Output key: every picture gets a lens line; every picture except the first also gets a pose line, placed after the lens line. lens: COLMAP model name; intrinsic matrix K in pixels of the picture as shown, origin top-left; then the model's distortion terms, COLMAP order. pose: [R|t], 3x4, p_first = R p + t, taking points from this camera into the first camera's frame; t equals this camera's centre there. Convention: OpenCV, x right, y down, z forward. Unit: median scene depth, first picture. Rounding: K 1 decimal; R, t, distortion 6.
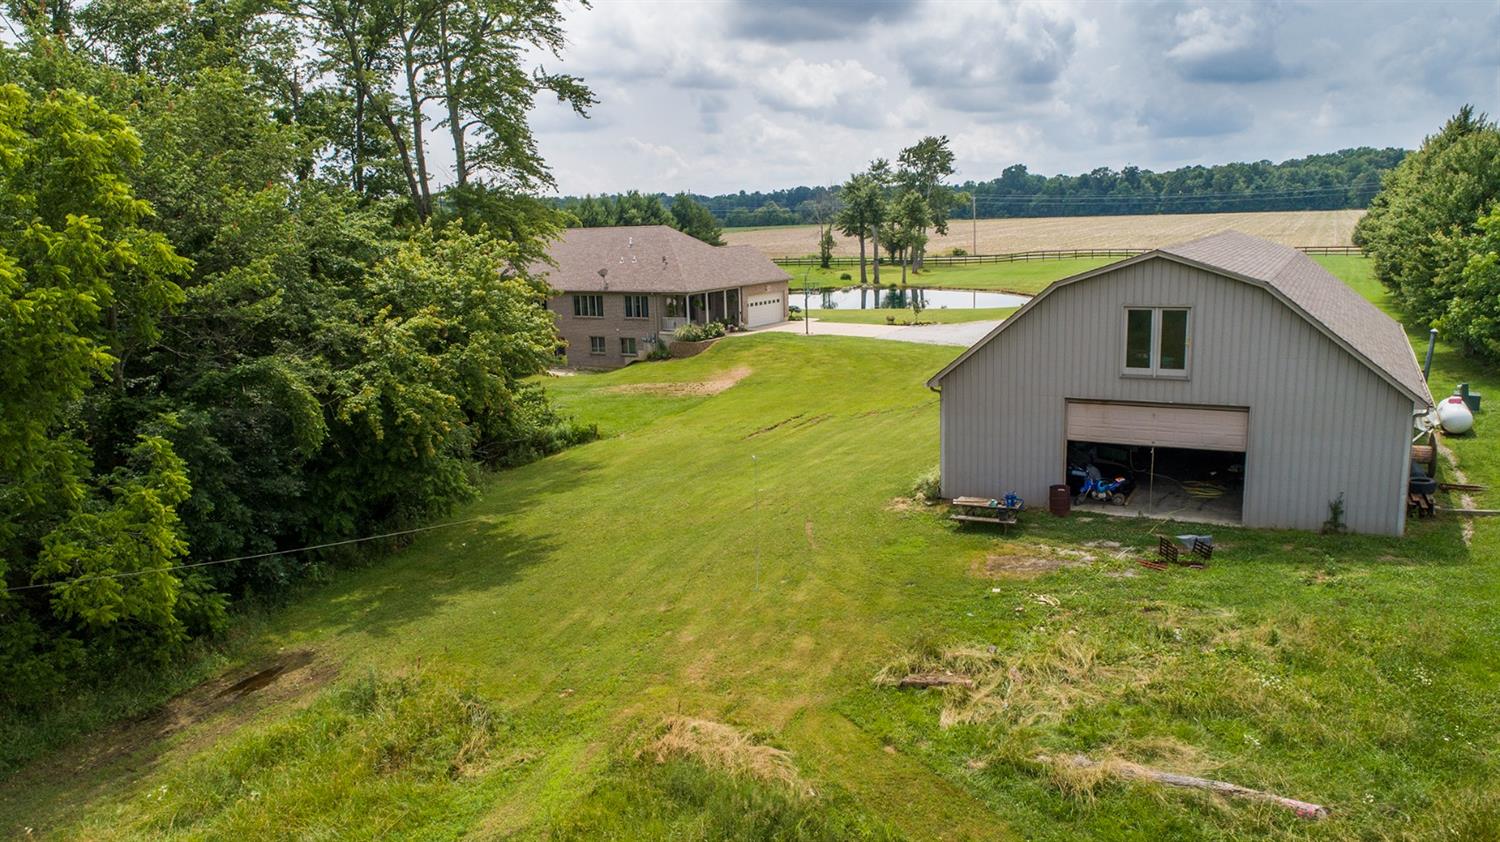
lens RADIAL K [[1079.9, 0, 752.5], [0, 1079.9, 345.7], [0, 0, 1]] dist [-0.003089, -0.001013]
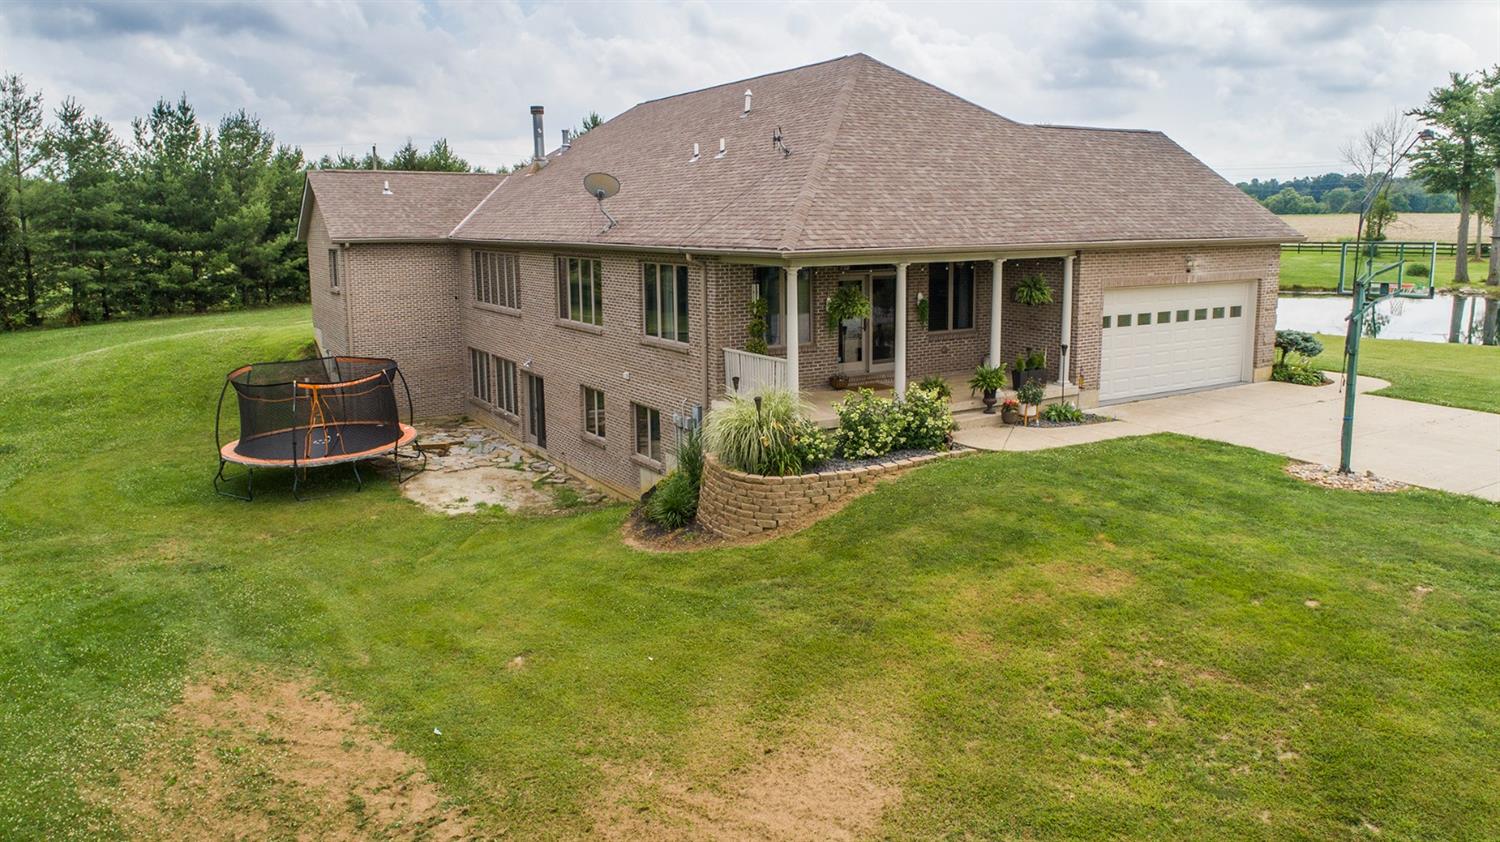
lens RADIAL K [[1079.9, 0, 752.5], [0, 1079.9, 345.7], [0, 0, 1]] dist [-0.003089, -0.001013]
pose [[0.903580, 0.076232, -0.421583, 0.029032], [-0.072491, 0.997058, 0.024921, -0.030021], [0.422242, 0.008043, 0.906447, 0.678392]]
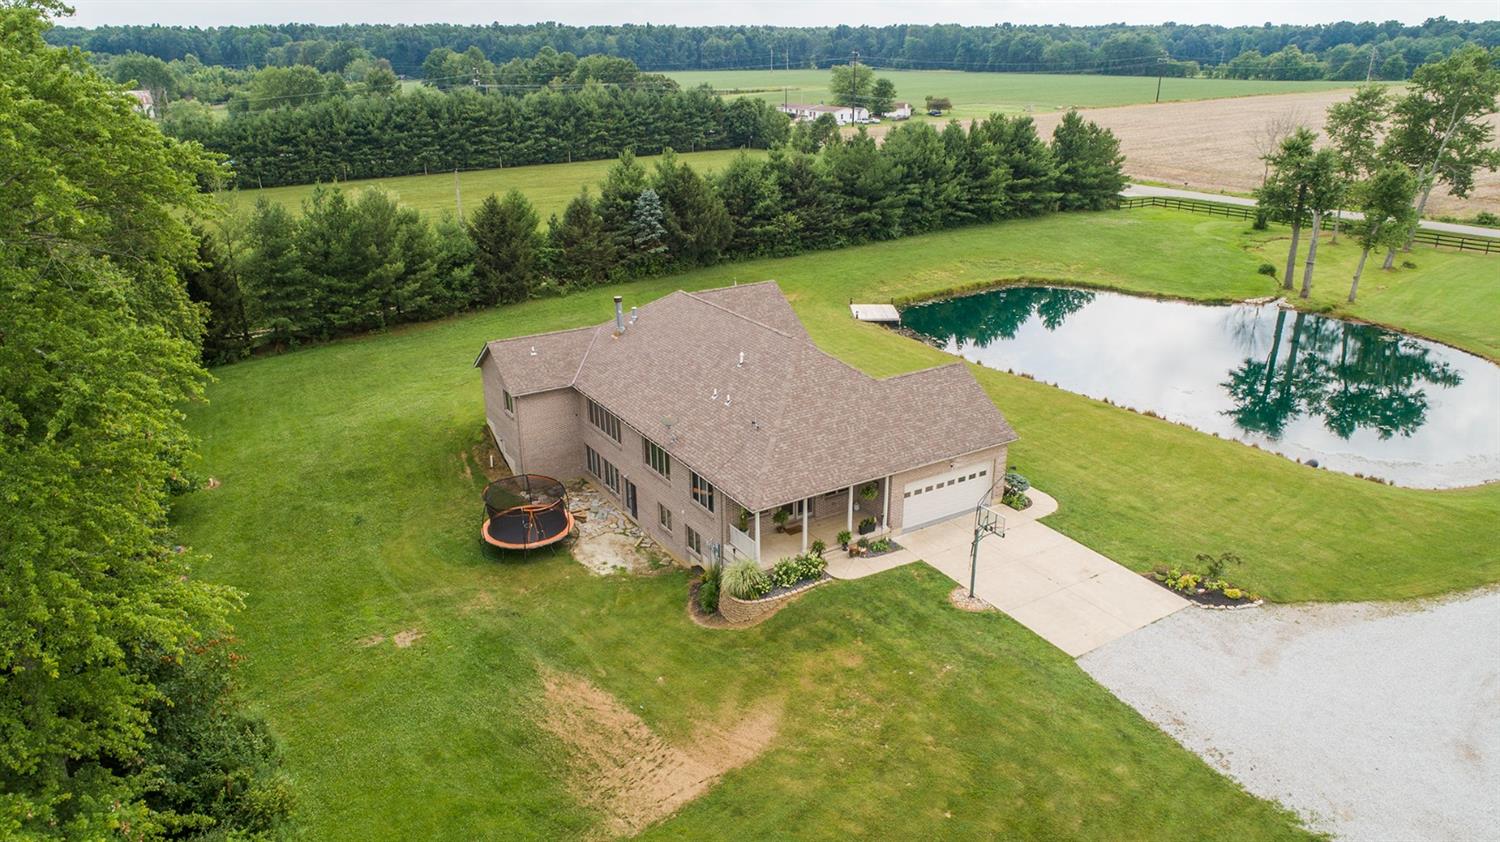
lens RADIAL K [[1054.1, 0, 750.0], [0, 1054.1, 421.0], [0, 0, 1]] dist [-0.007239, -0.000816]
pose [[0.899921, 0.171480, -0.400920, 0.134666], [-0.073970, 0.966138, 0.247197, -0.201798], [0.429733, -0.192801, 0.882132, 0.441515]]
